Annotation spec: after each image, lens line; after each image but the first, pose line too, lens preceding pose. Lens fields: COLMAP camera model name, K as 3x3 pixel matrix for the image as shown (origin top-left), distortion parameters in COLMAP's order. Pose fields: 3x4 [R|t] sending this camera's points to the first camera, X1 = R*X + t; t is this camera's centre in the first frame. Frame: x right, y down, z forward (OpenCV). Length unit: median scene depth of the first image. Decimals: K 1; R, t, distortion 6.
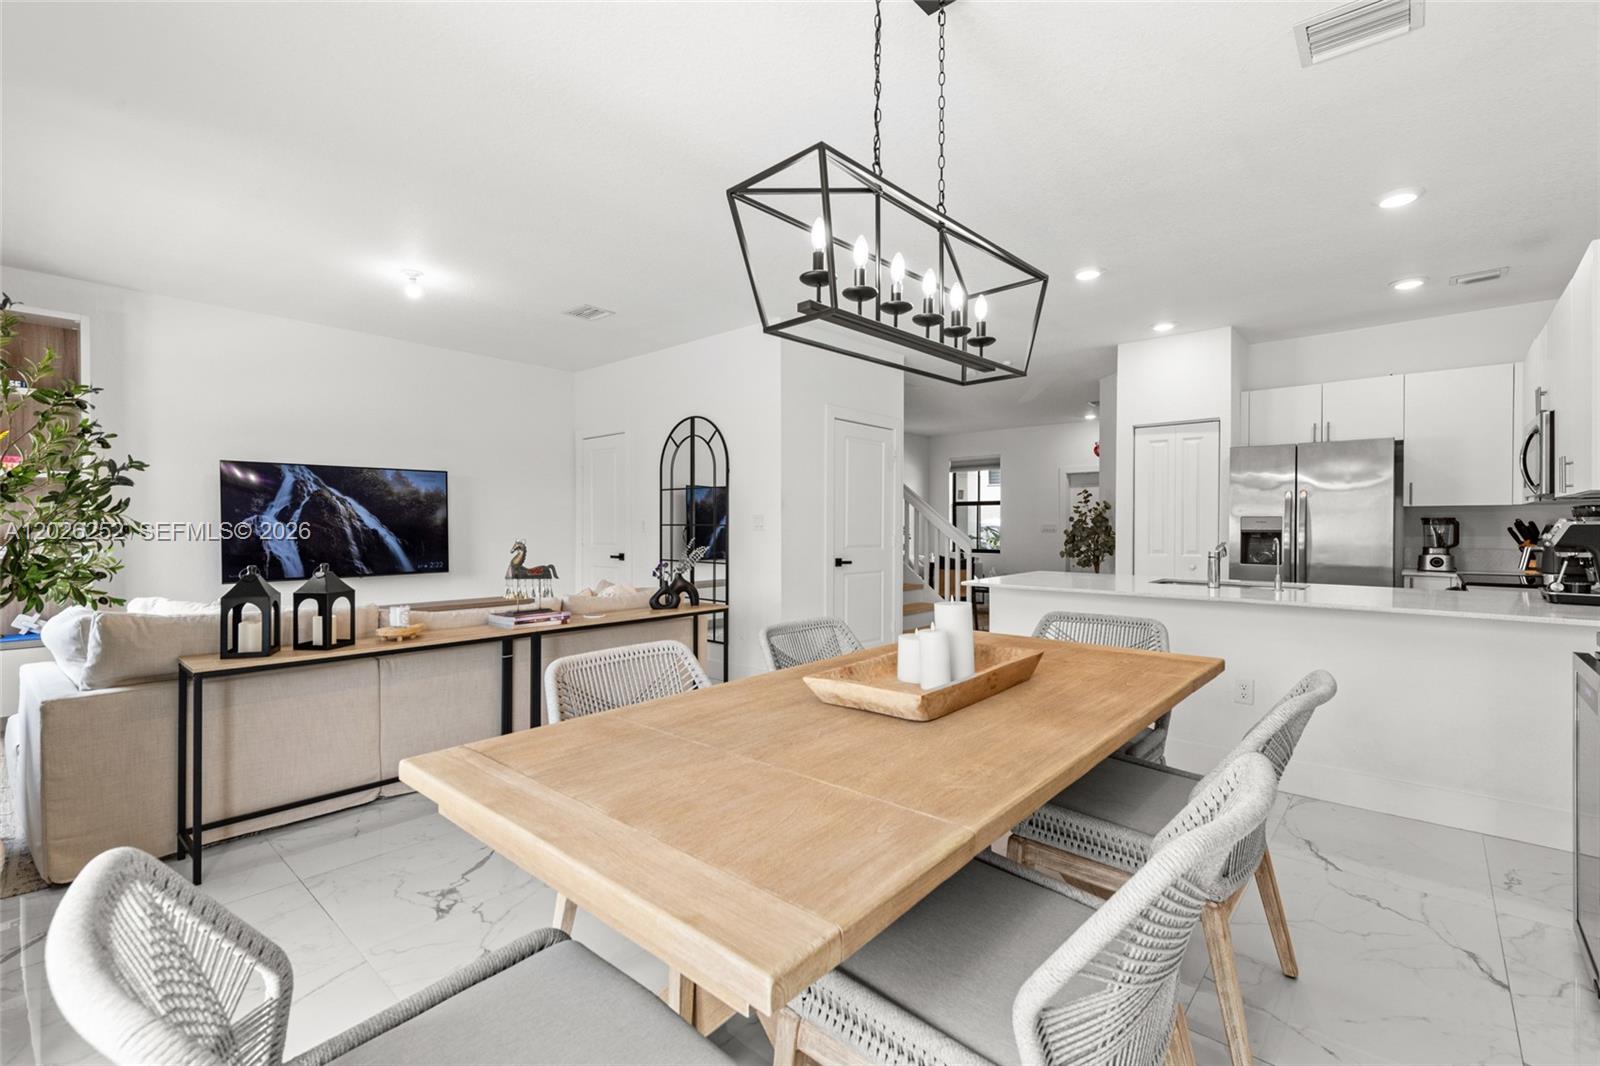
lens RADIAL K [[702.3, 0, 803.9], [0, 702.3, 530.0], [0, 0, 1]] dist [0.013900, -0.005122]
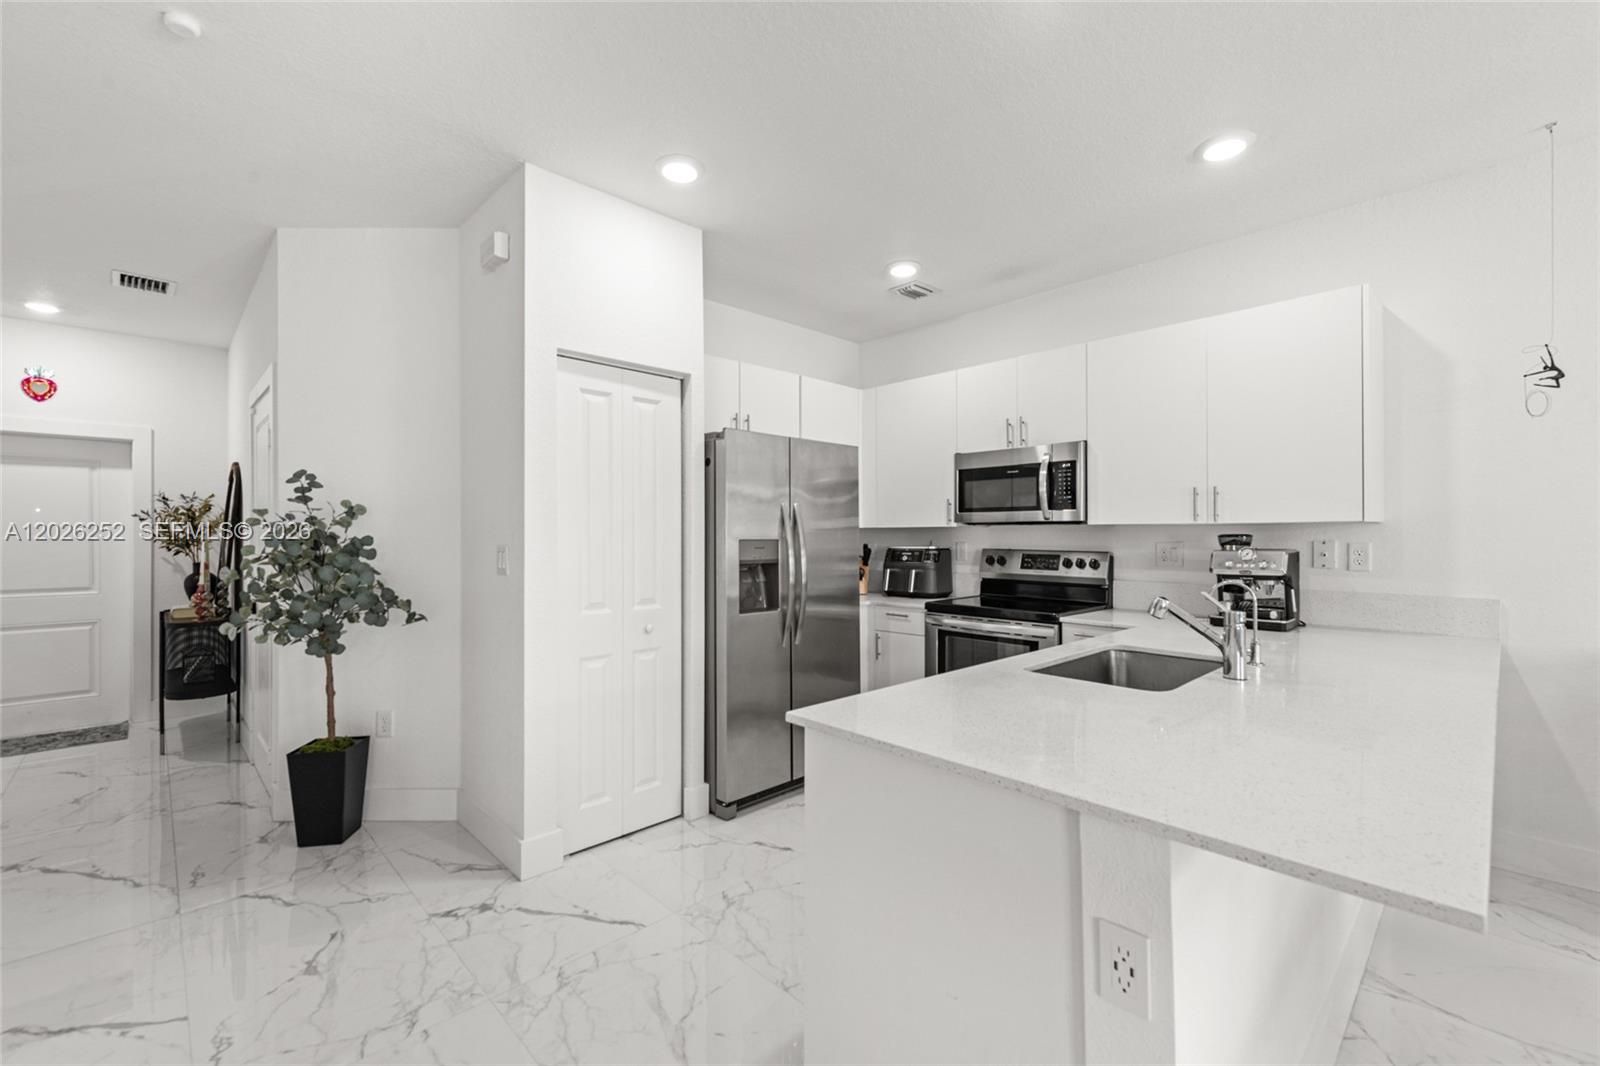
lens RADIAL K [[668.1, 0, 790.3], [0, 668.1, 533.7], [0, 0, 1]] dist [-0.000612, 0.000031]
pose [[0.084263, 0.001372, 0.996443, 0.030309], [0.010188, 0.999946, -0.002239, -0.022023], [-0.996391, 0.010340, 0.084245, 0.898125]]
